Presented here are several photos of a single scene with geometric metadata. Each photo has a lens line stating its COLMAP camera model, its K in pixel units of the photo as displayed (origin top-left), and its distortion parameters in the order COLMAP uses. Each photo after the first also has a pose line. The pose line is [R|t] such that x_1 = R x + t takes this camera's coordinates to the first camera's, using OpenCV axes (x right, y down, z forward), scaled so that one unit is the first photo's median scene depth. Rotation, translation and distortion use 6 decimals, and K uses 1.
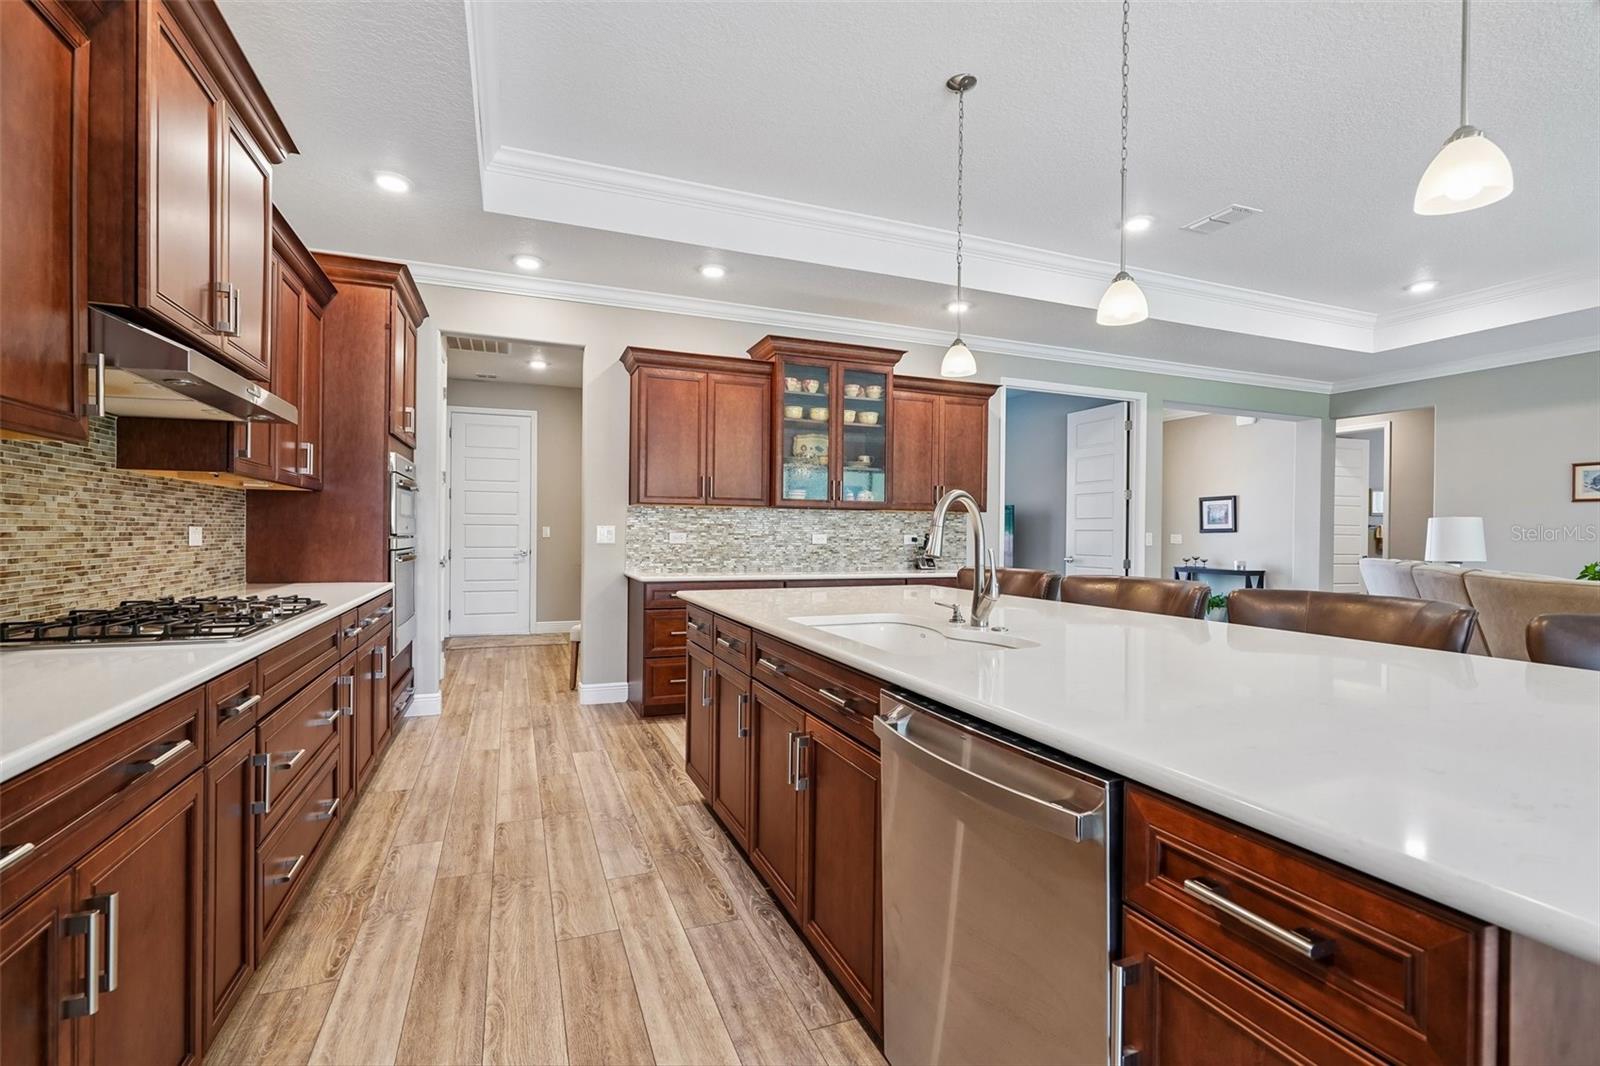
lens RADIAL K [[723.4, 0, 798.1], [0, 723.4, 537.1], [0, 0, 1]] dist [-0.008017, 0.003600]
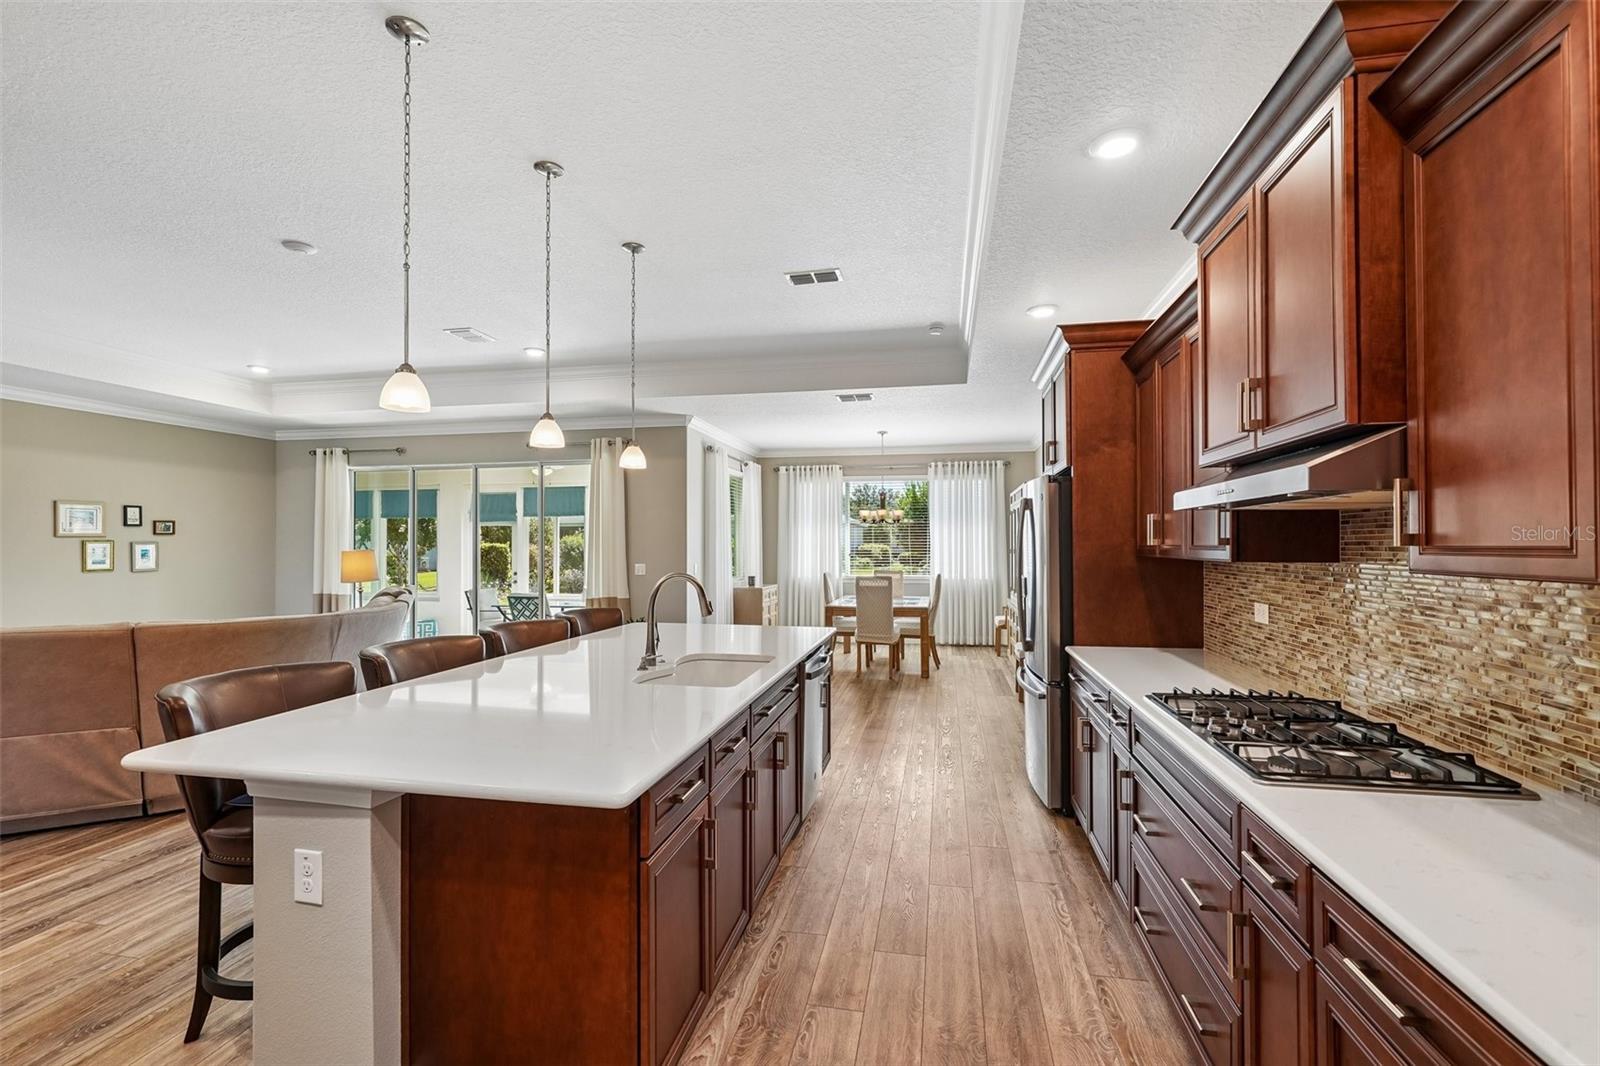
lens RADIAL K [[721.9, 0, 798.5], [0, 721.9, 536.5], [0, 0, 1]] dist [-0.010322, 0.004920]
pose [[-0.838856, -0.002808, 0.544346, -0.409392], [-0.003455, 0.999994, -0.000167, -0.070971], [-0.544342, -0.002021, -0.838861, 1.074469]]
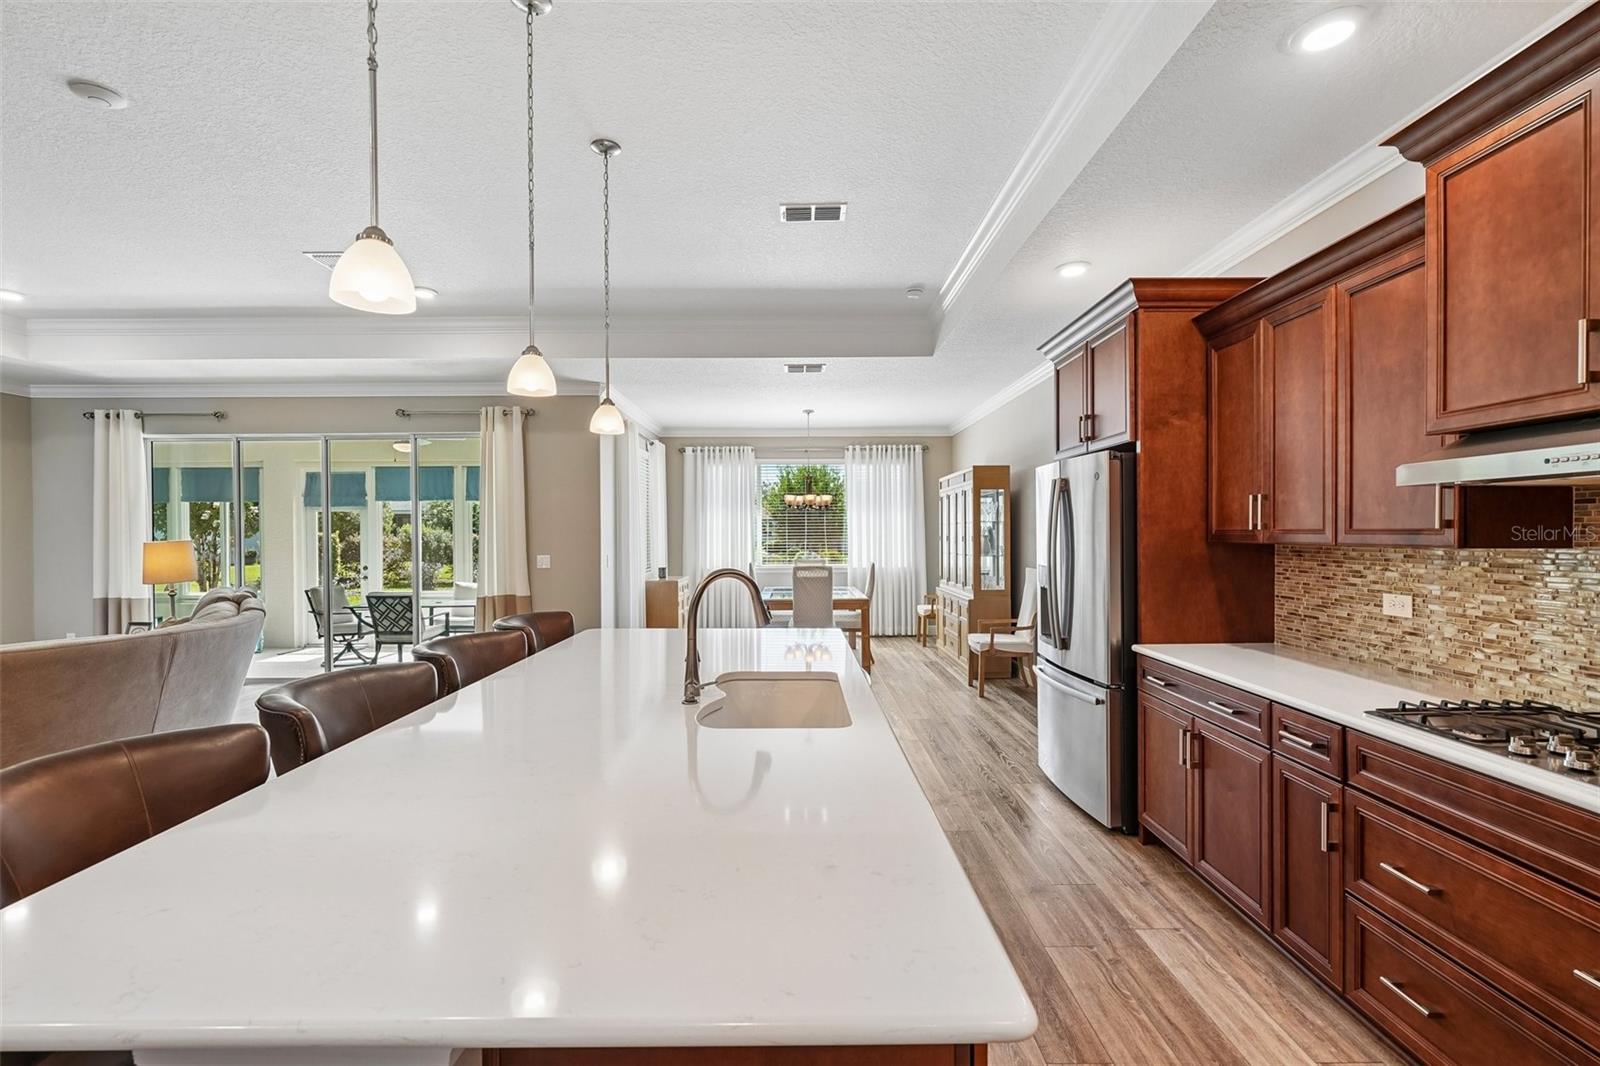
lens RADIAL K [[721.9, 0, 798.5], [0, 721.9, 536.5], [0, 0, 1]] dist [-0.010322, 0.004920]
pose [[-0.931469, -0.007388, 0.363745, -0.146067], [-0.001875, 0.999878, 0.015507, -0.066300], [-0.363815, 0.013762, -0.931370, 1.010568]]
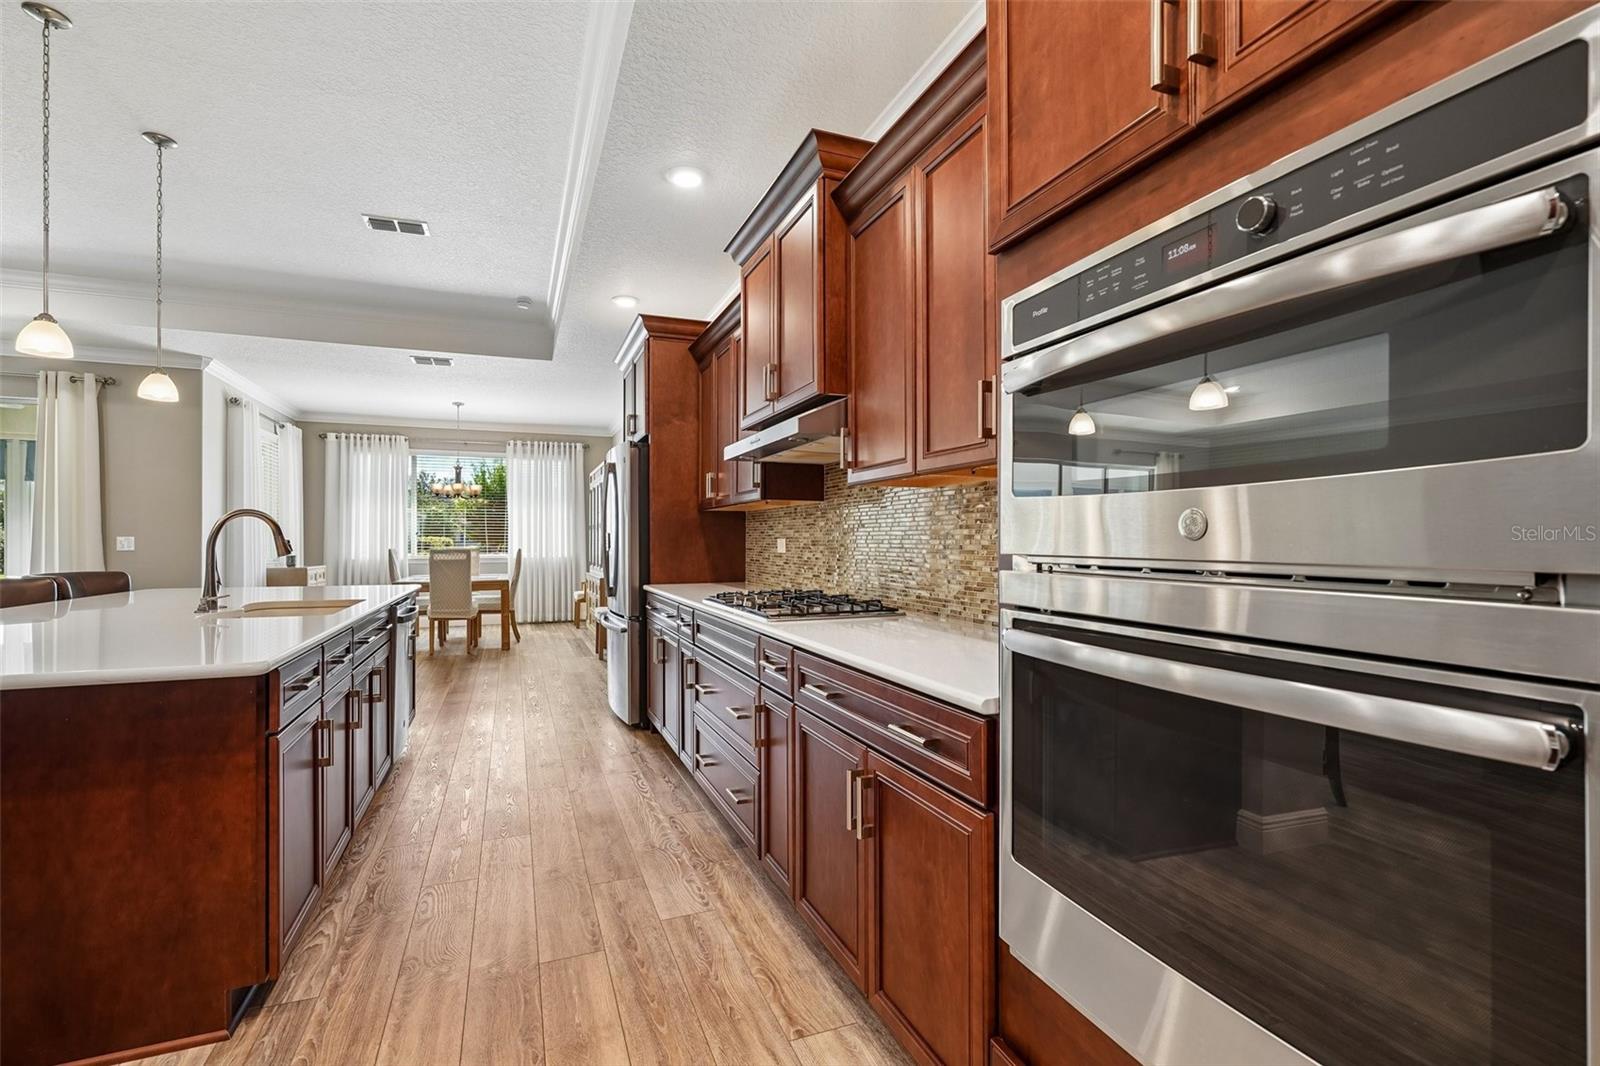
lens RADIAL K [[723.4, 0, 798.1], [0, 723.4, 537.1], [0, 0, 1]] dist [-0.008017, 0.003600]
pose [[-0.999958, -0.009143, 0.000928, -0.429639], [-0.009141, 0.999956, 0.002010, -0.011042], [-0.000946, 0.002002, -0.999998, 1.211998]]
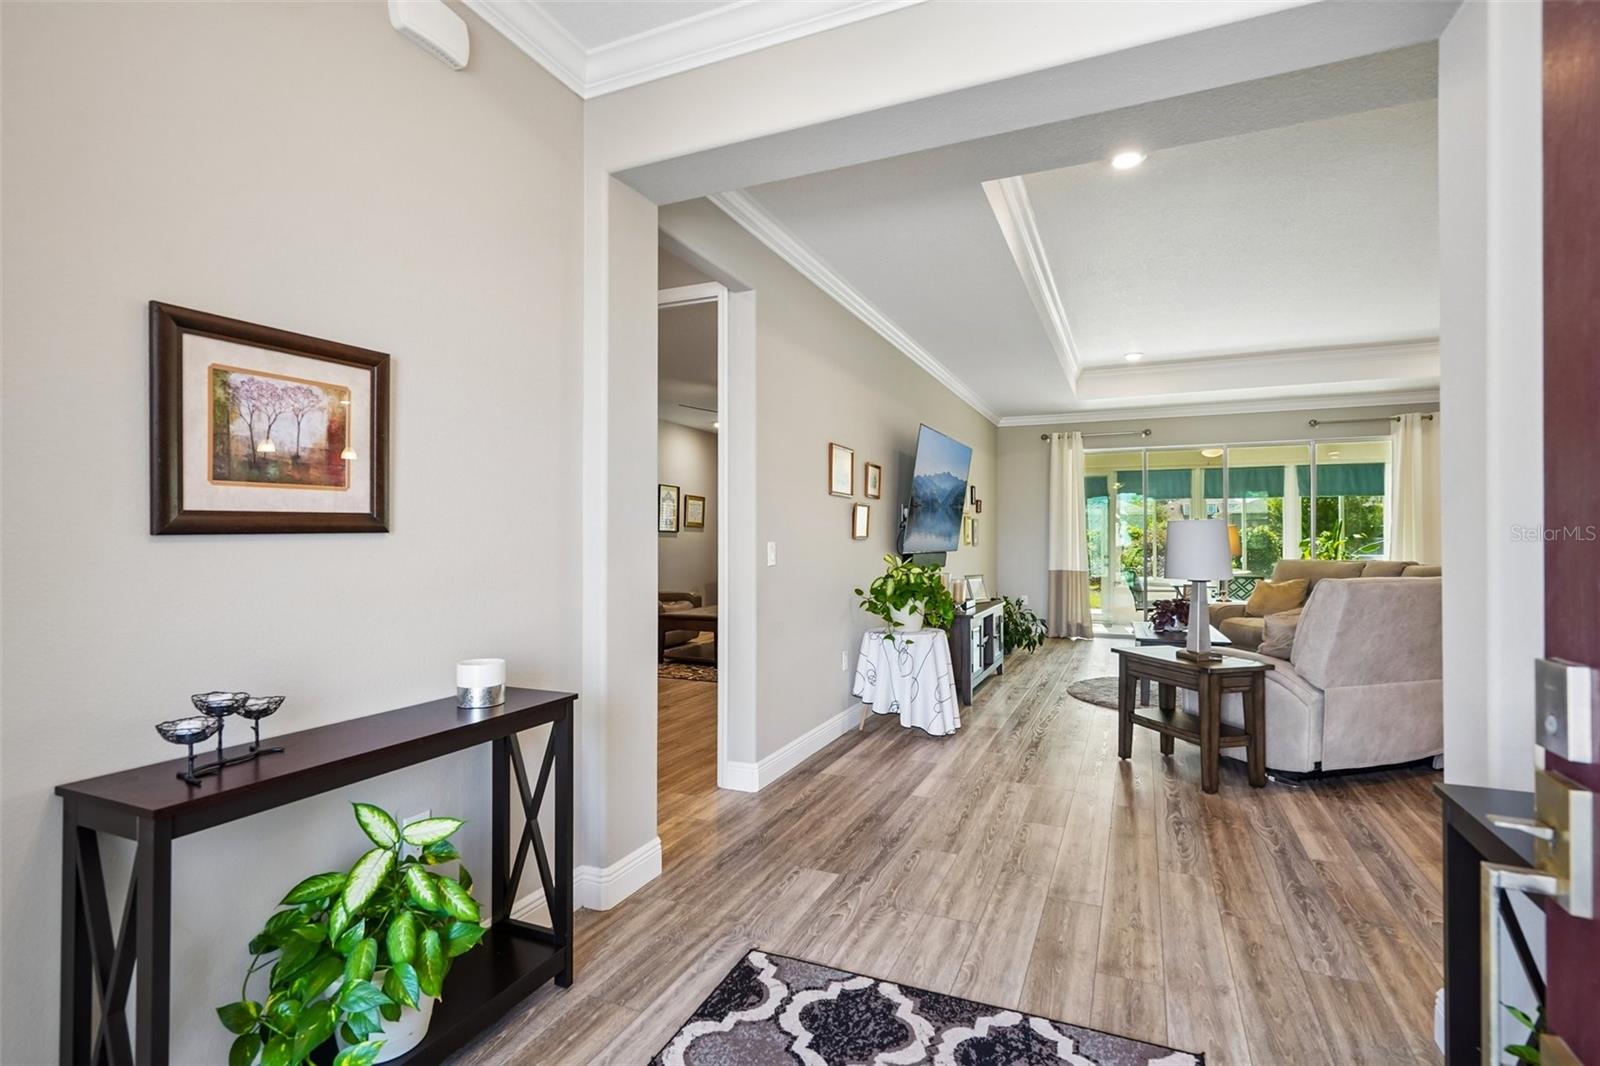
lens RADIAL K [[753.8, 0, 800.0], [0, 753.8, 533.0], [0, 0, 1]] dist [-0.001892, 0.000244]
pose [[-0.695496, -0.006143, 0.718503, 0.790339], [-0.005032, 0.999981, 0.003679, -0.017895], [-0.718512, -0.001057, -0.695514, 2.271491]]
